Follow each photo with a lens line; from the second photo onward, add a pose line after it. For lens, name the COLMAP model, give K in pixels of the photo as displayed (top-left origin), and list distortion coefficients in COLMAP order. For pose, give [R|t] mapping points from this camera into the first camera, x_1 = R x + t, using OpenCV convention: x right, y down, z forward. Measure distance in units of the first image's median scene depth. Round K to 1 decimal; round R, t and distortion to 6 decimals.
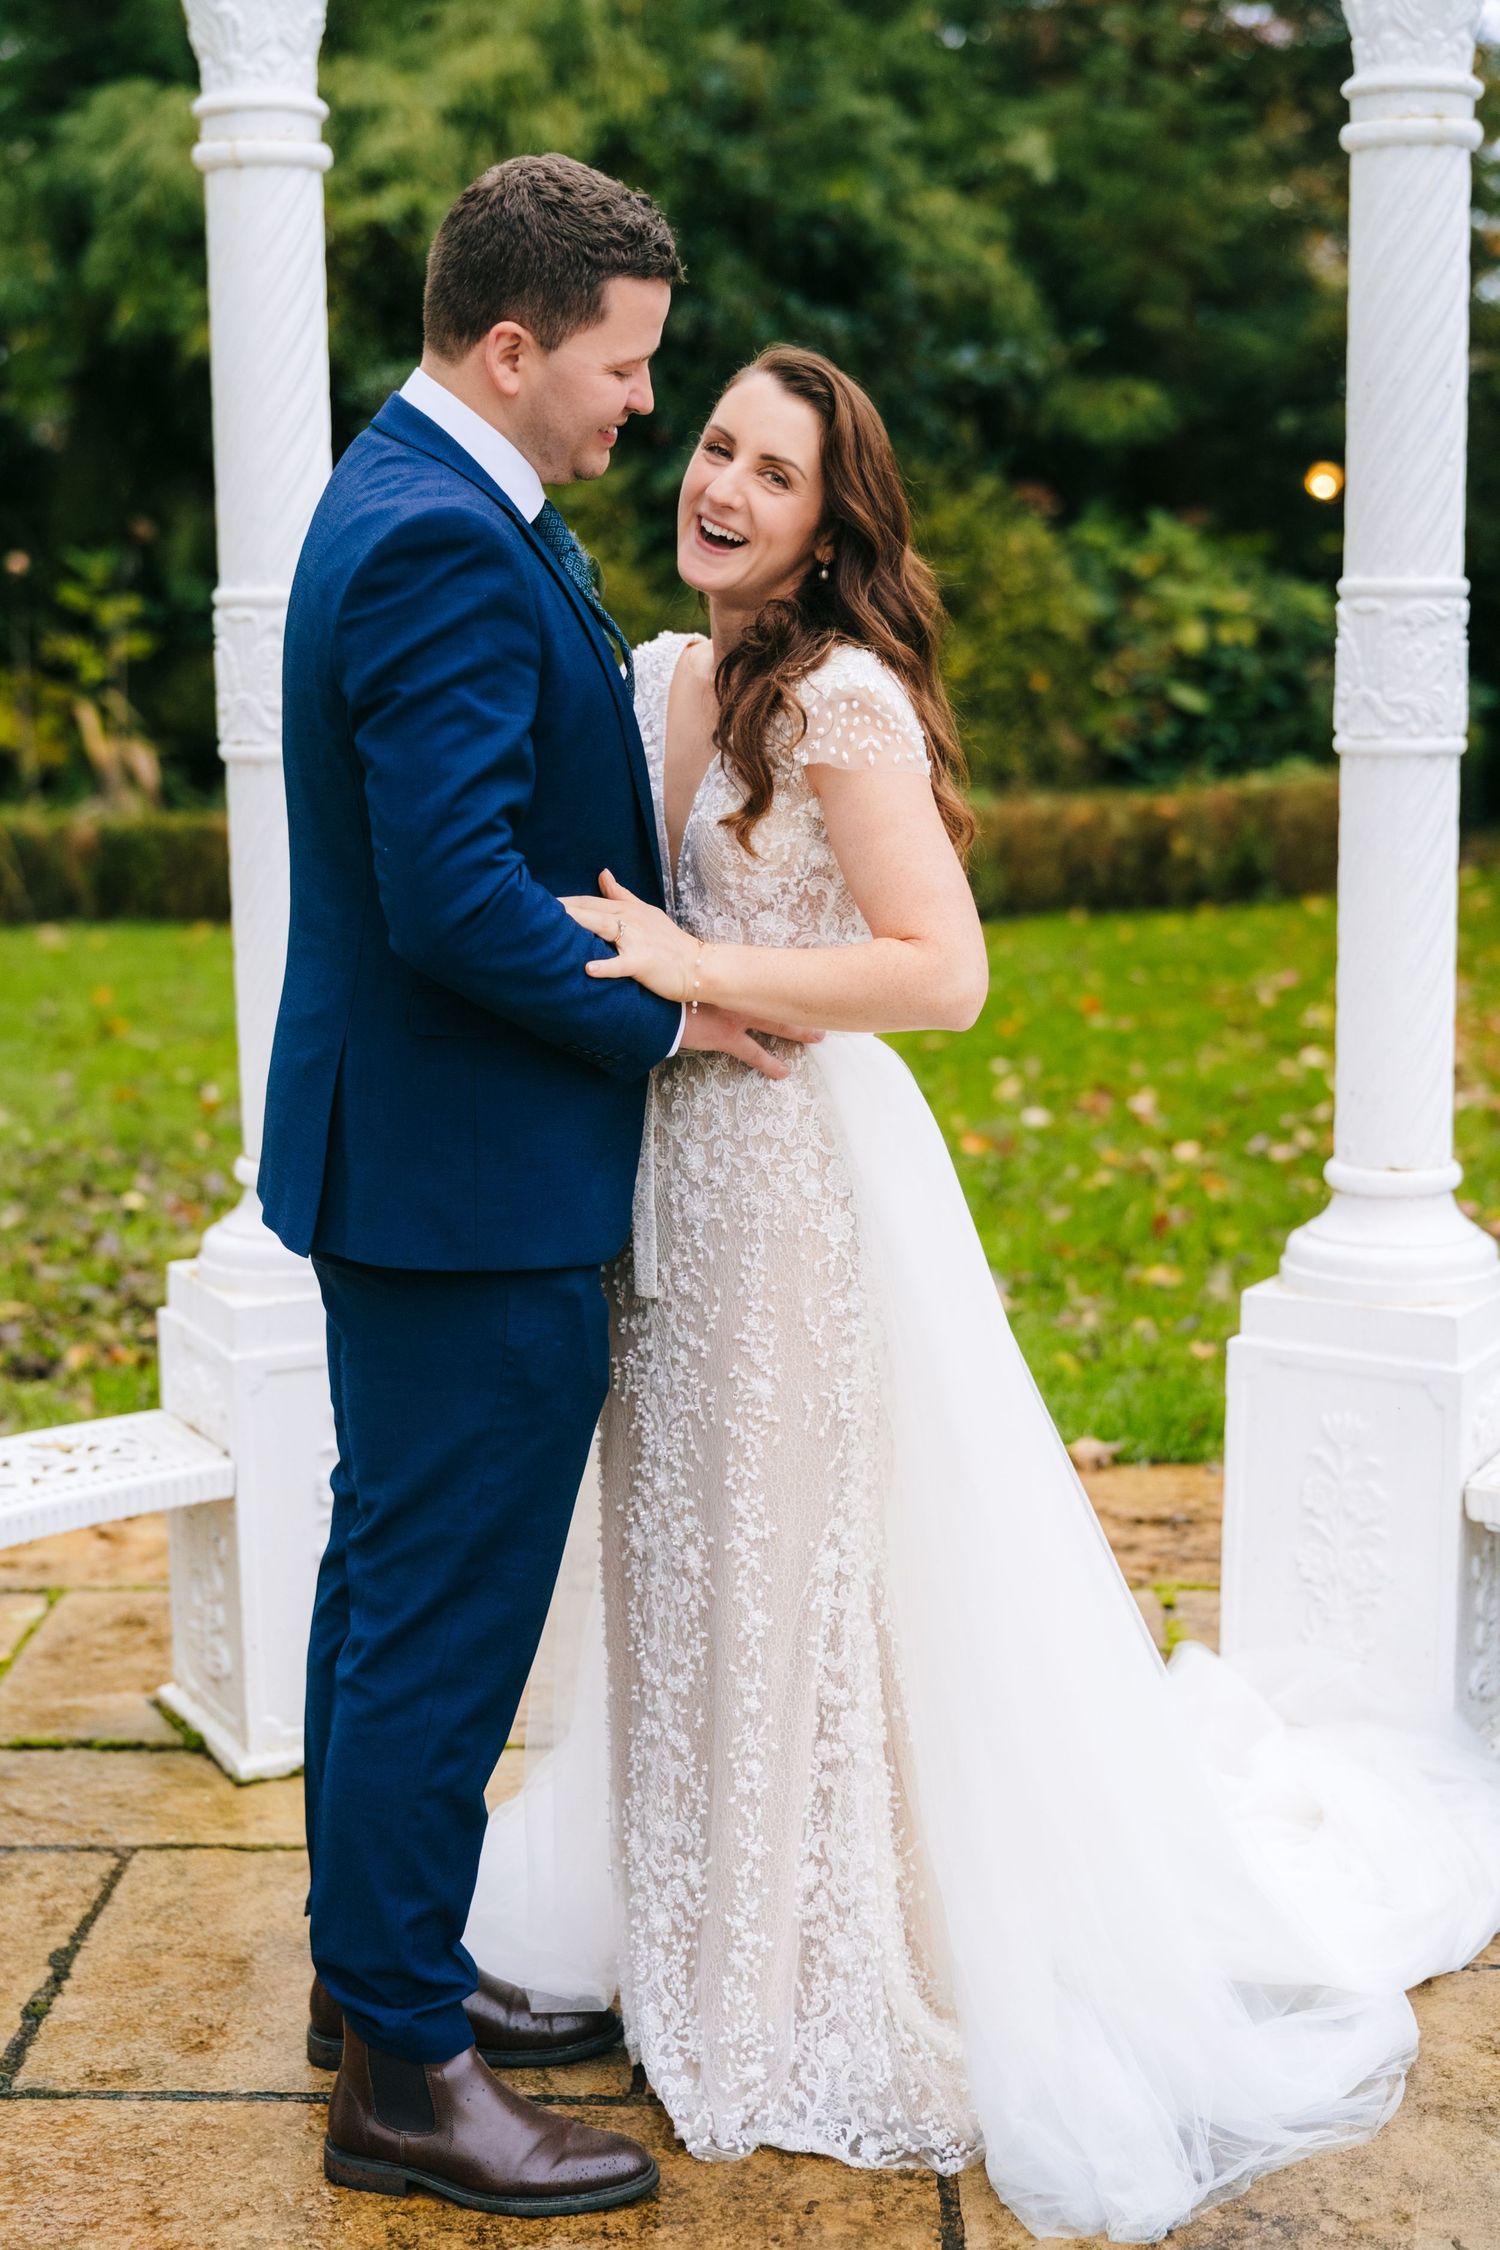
lens RADIAL K [[3975.9, 0, 759.9], [0, 3975.9, 1005.5], [0, 0, 1]] dist [-0.017137, 0.094215]
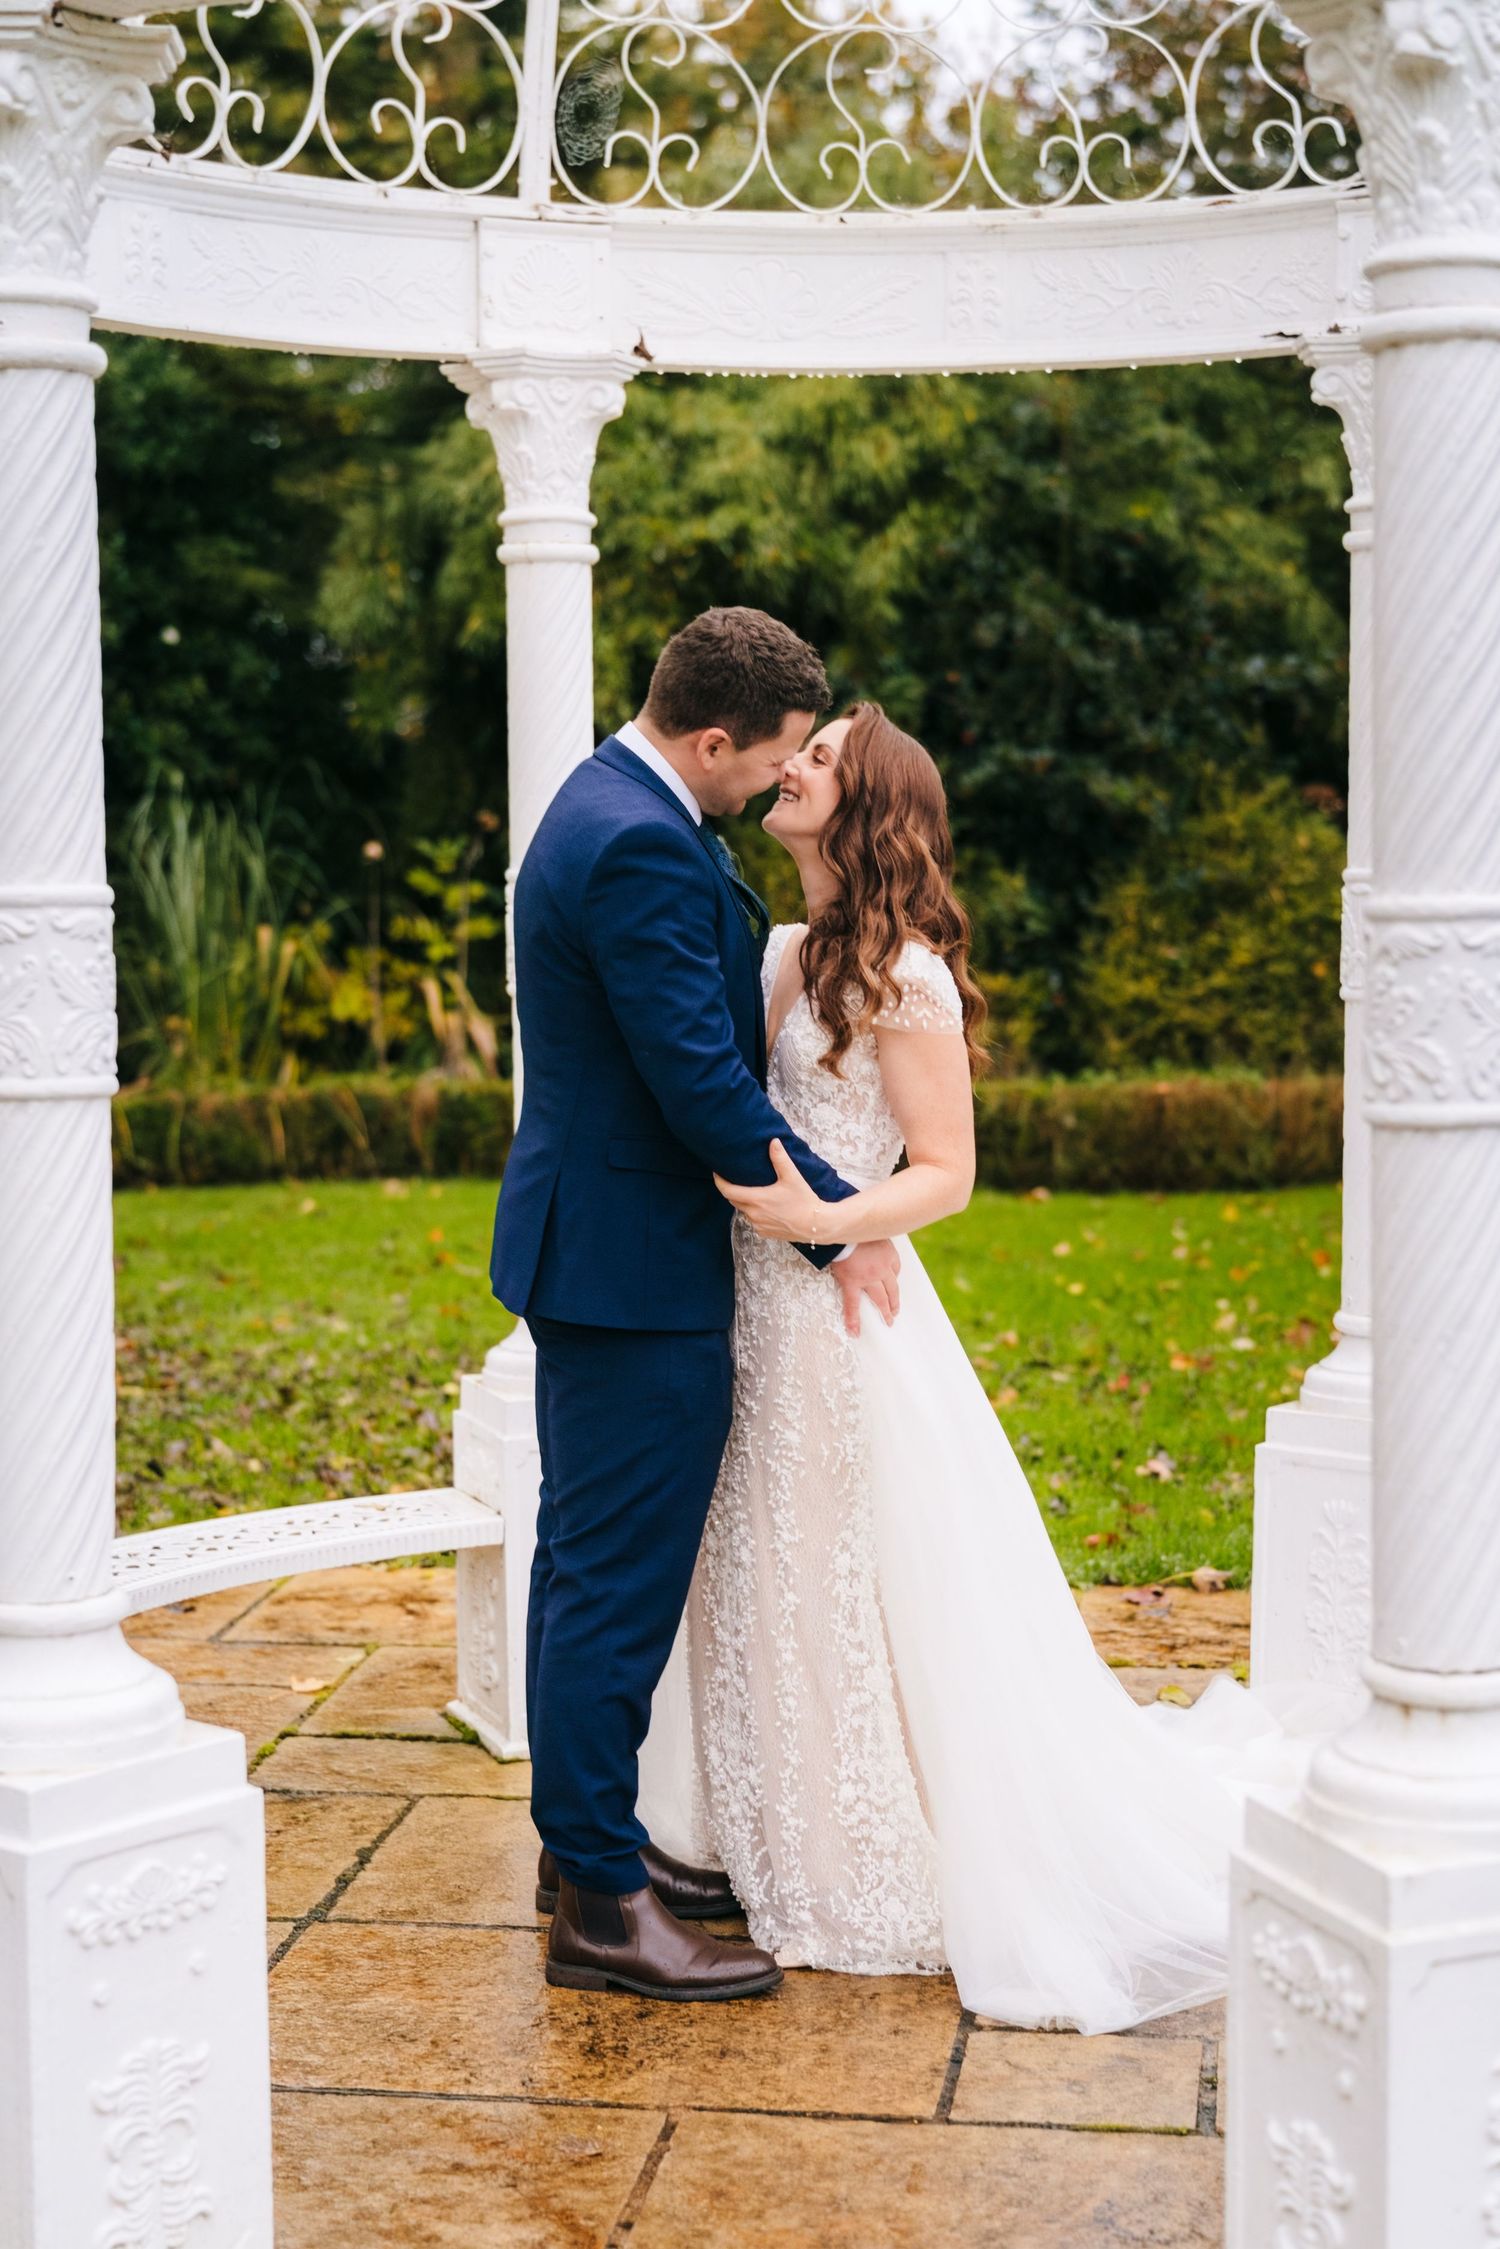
lens RADIAL K [[3974.2, 0, 759.9], [0, 3974.2, 1005.0], [0, 0, 1]] dist [-0.017137, 0.094215]
pose [[0.996133, 0.013542, -0.086809, 0.061117], [-0.019830, 0.997208, -0.071988, 0.033643], [0.085592, 0.073431, 0.993621, -0.304116]]
